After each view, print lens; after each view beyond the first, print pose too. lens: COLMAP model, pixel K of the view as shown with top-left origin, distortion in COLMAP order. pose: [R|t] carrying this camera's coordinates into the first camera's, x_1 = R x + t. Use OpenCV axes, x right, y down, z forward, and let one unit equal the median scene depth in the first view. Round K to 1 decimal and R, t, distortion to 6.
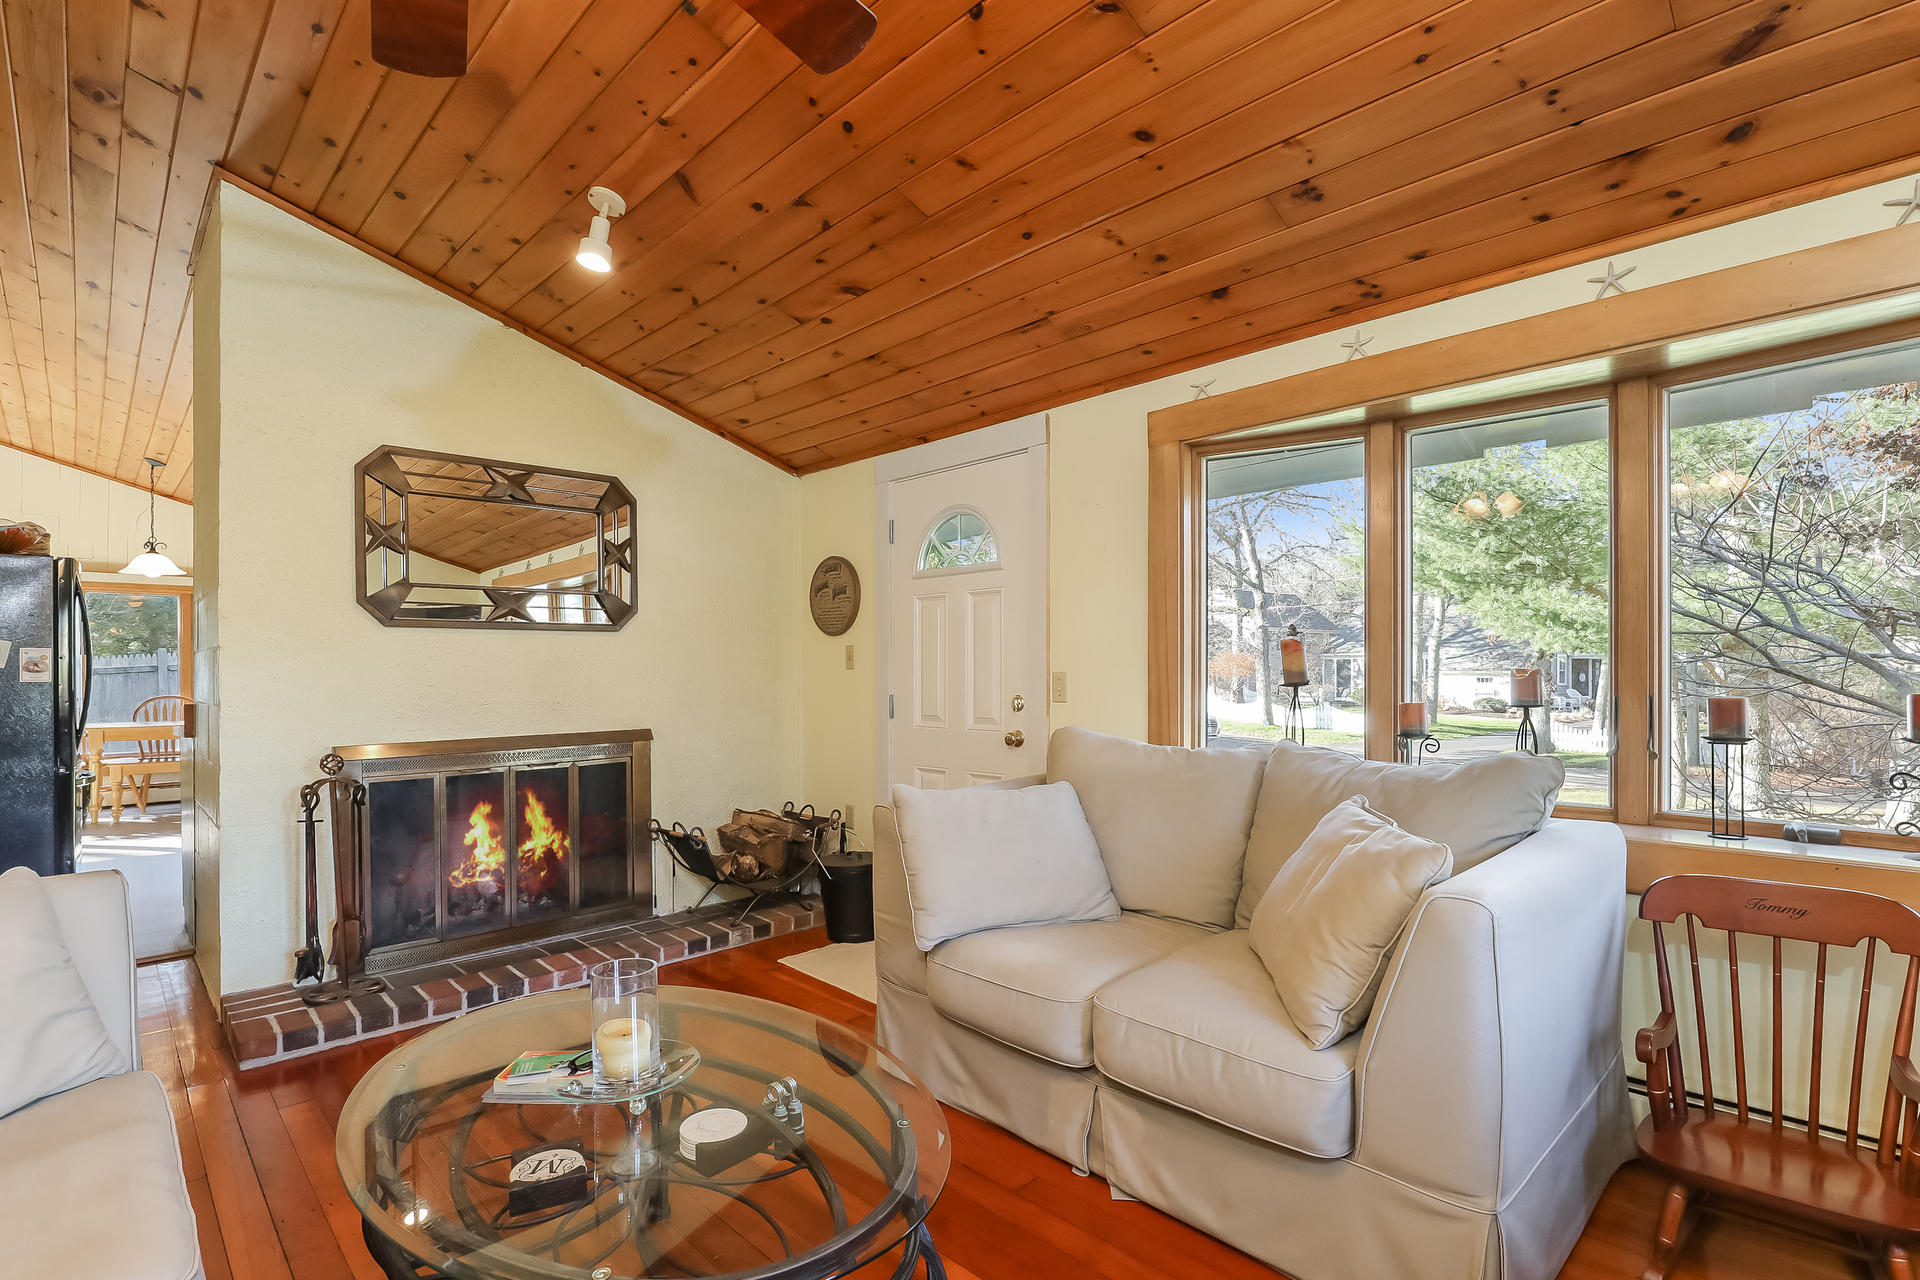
lens RADIAL K [[895.3, 0, 954.1], [0, 895.3, 686.5], [0, 0, 1]] dist [-0.002207, -0.000213]
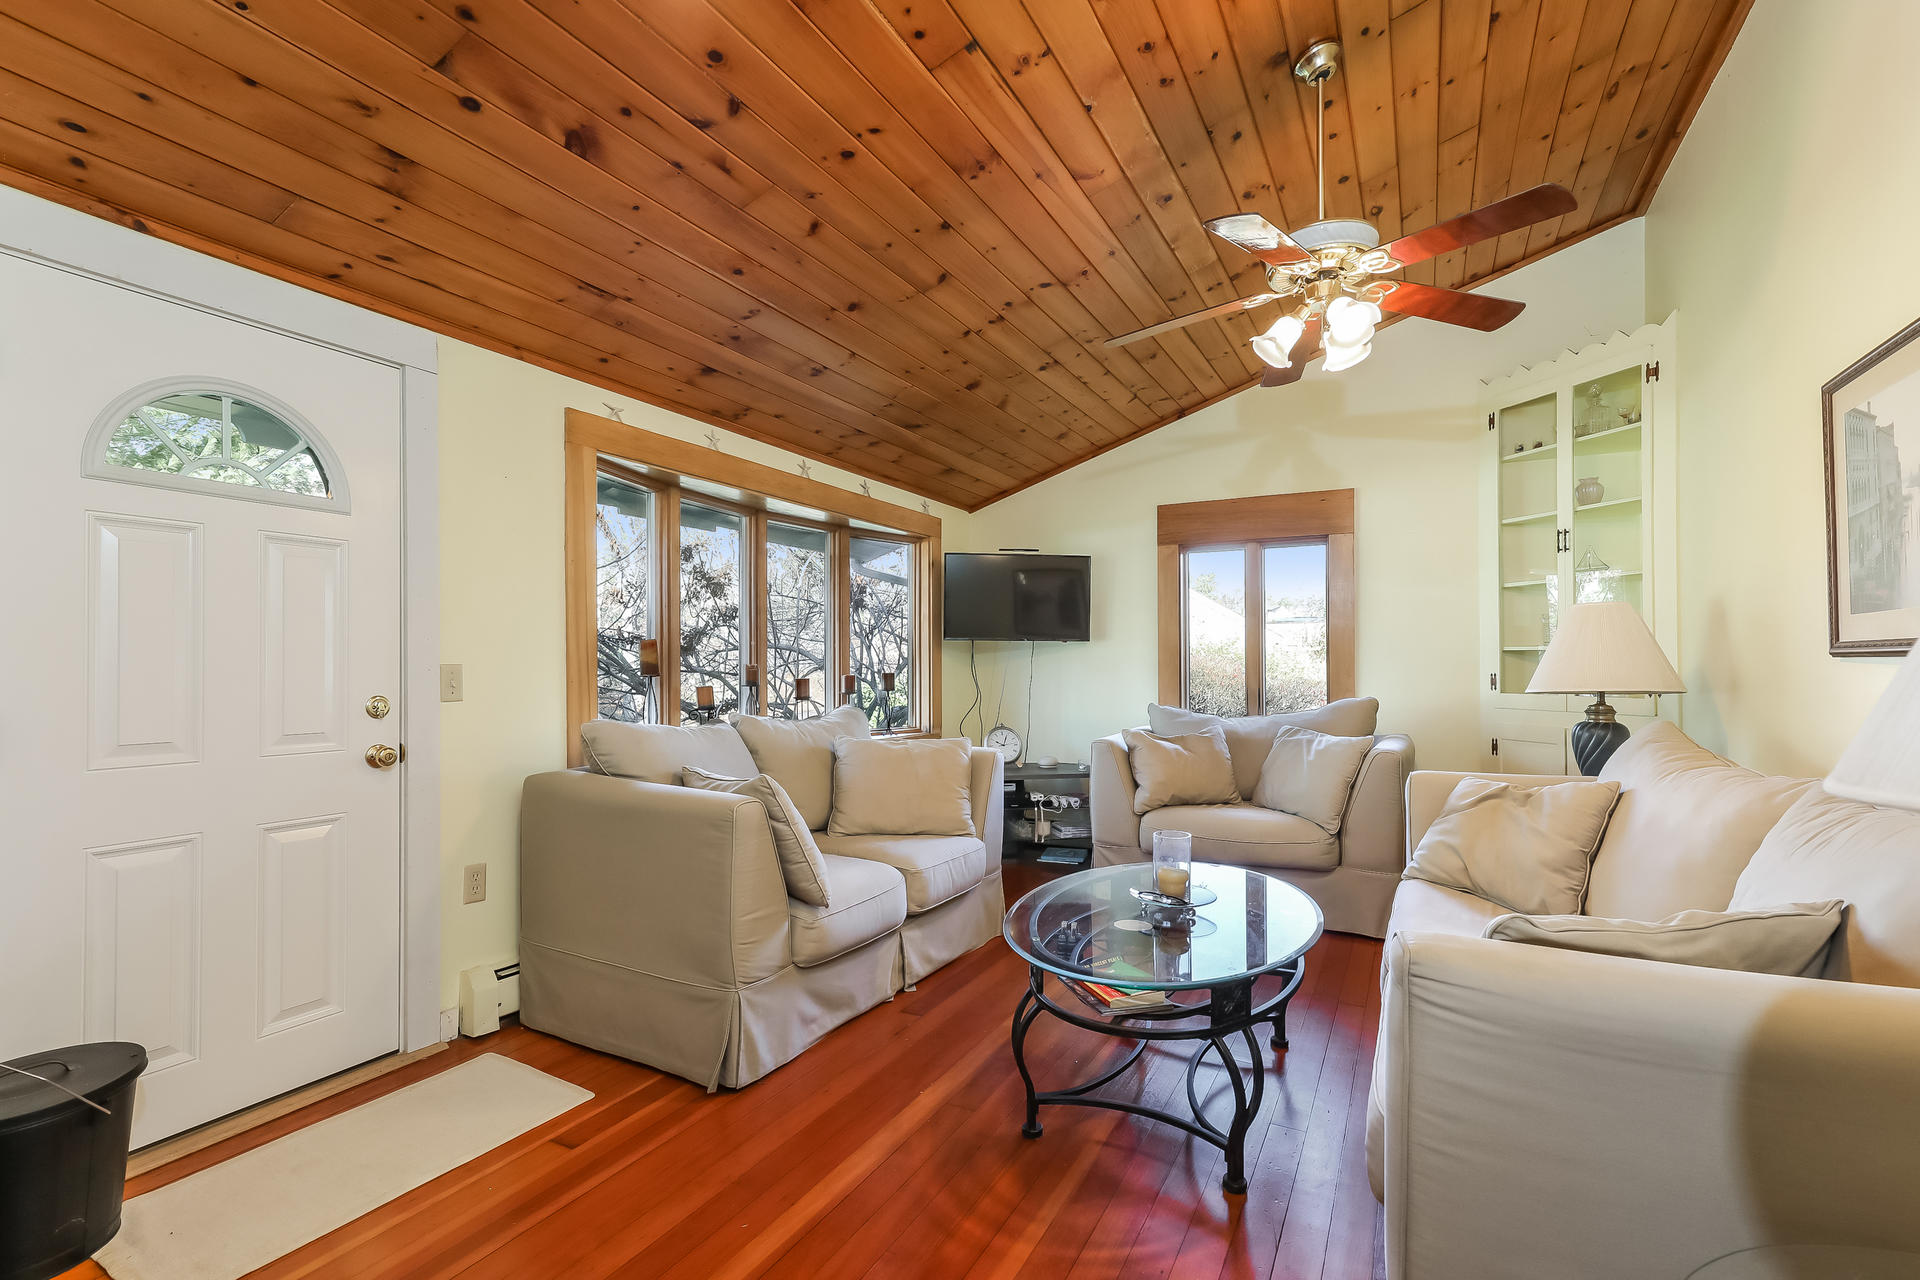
lens RADIAL K [[857.1, 0, 965.2], [0, 857.1, 672.9], [0, 0, 1]] dist [0.015670, 0.000321]
pose [[-0.296106, 0.002163, 0.955153, -0.735394], [0.025589, 0.999656, 0.005669, -0.000466], [-0.954812, 0.026120, -0.296059, 0.757437]]
